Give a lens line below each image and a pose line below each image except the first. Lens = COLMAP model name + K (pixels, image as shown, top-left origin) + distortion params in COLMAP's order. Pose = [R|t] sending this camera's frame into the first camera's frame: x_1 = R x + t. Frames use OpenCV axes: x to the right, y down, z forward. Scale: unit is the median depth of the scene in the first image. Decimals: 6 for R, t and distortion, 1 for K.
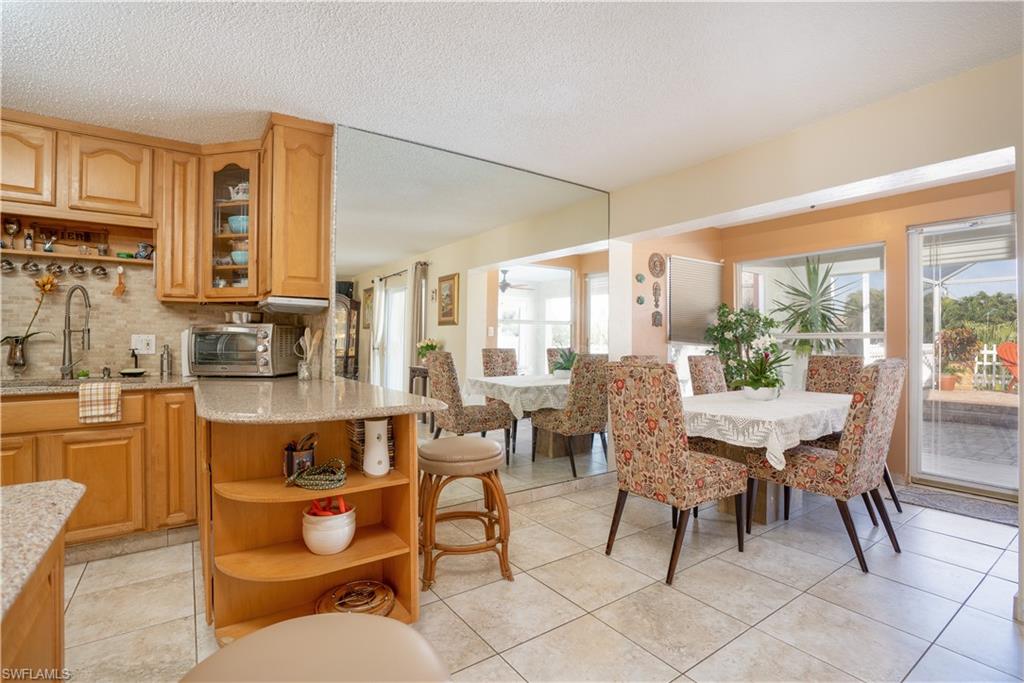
lens RADIAL K [[481.9, 0, 510.4], [0, 481.9, 339.0], [0, 0, 1]] dist [-0.054100, 0.017893]
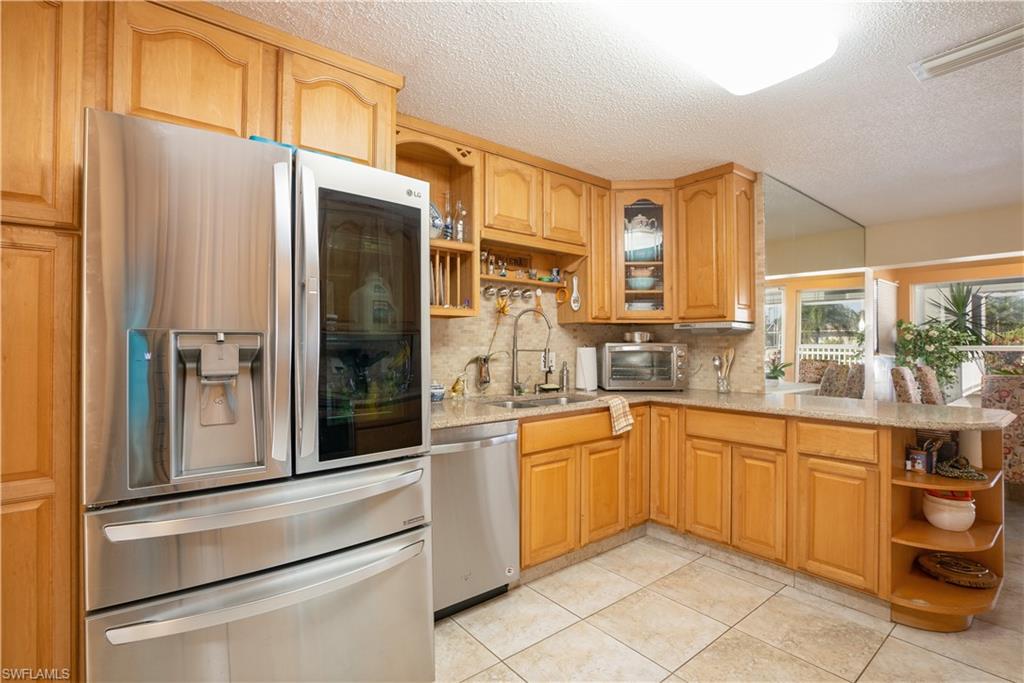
lens RADIAL K [[481.9, 0, 510.4], [0, 481.9, 339.0], [0, 0, 1]] dist [-0.054100, 0.017893]
pose [[0.997827, 0.002707, 0.065826, -0.975044], [-0.002449, 0.999989, -0.004003, -0.035892], [-0.065836, 0.003833, 0.997823, -0.107229]]
